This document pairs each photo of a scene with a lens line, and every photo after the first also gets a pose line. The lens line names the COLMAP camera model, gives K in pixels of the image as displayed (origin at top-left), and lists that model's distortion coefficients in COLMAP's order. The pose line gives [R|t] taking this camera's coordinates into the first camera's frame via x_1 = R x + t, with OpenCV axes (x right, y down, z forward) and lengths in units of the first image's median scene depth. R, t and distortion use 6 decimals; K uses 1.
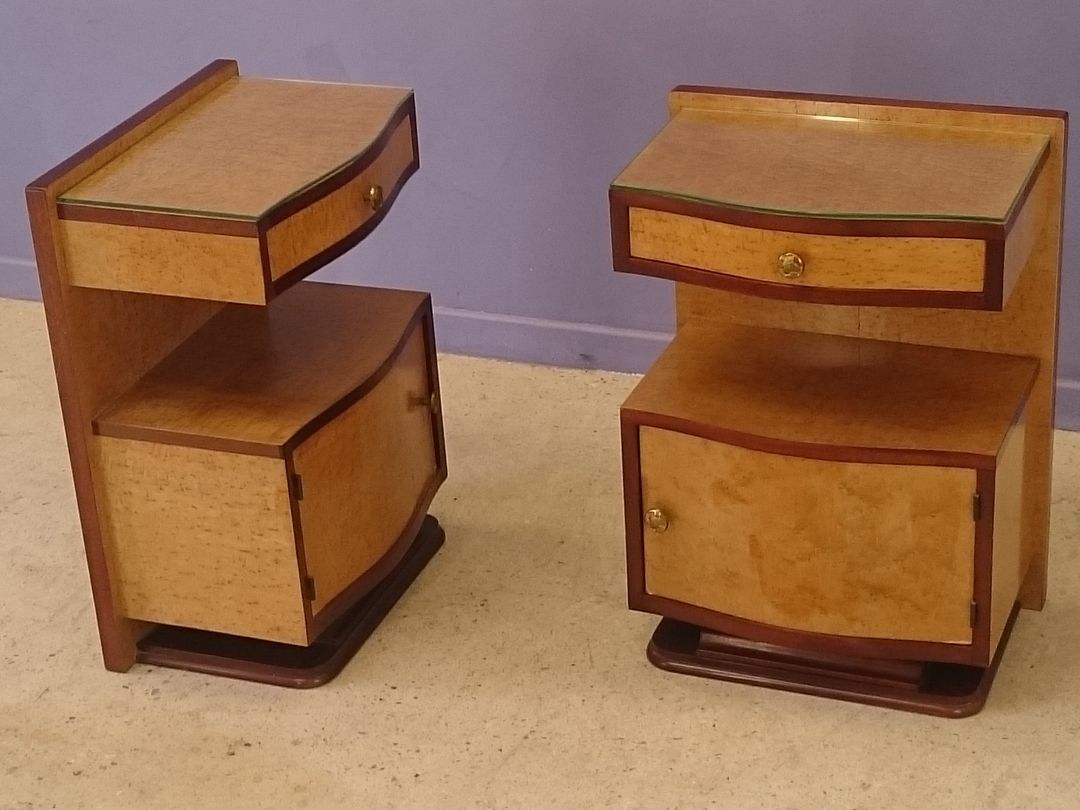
lens RADIAL K [[2305.7, 0, 540.0], [0, 2305.7, 405.0], [0, 0, 1]] dist [0.057381, 0.042017]
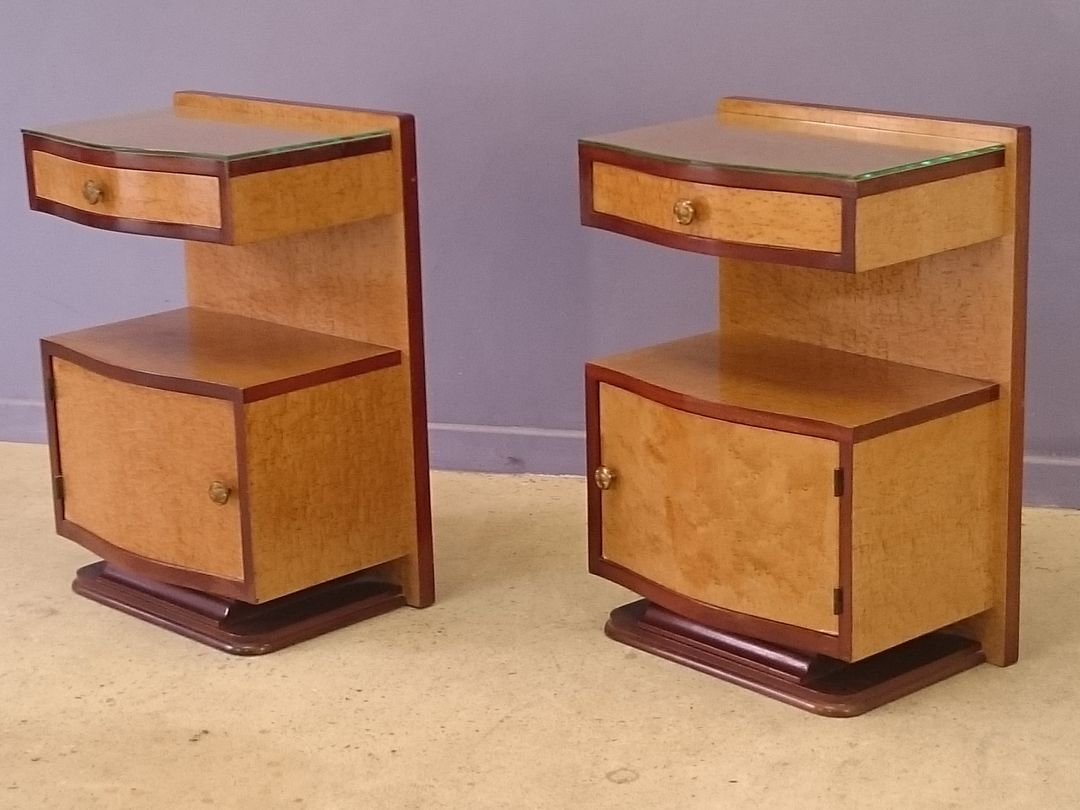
lens RADIAL K [[2305.7, 0, 540.0], [0, 2305.7, 405.0], [0, 0, 1]] dist [0.057381, 0.042017]
pose [[0.886766, 0.146683, -0.438327, 0.494792], [-0.227102, 0.964218, -0.136775, 0.173501], [0.402581, 0.220833, 0.888348, 0.049135]]
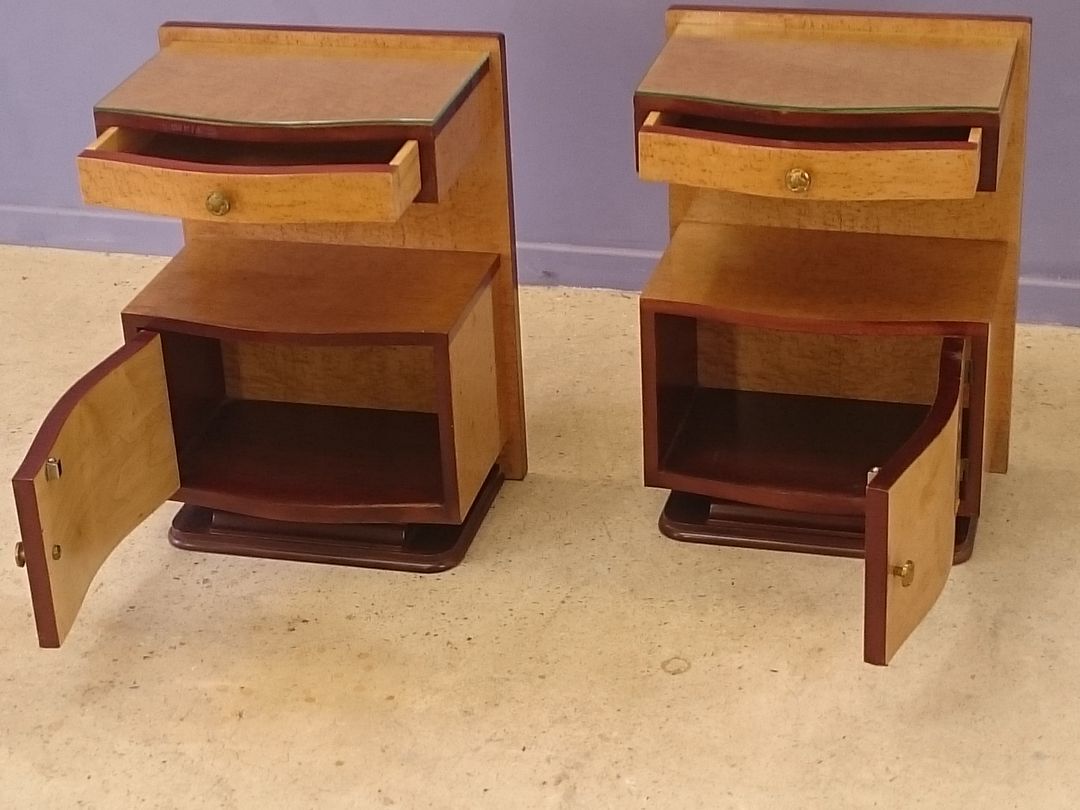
lens RADIAL K [[2305.7, 0, 540.0], [0, 2305.7, 405.0], [0, 0, 1]] dist [0.057381, 0.042017]
pose [[0.994737, -0.036441, 0.095763, -0.119844], [0.035786, 0.999323, 0.008551, 0.041458], [-0.096010, -0.005079, 0.995367, -0.088311]]
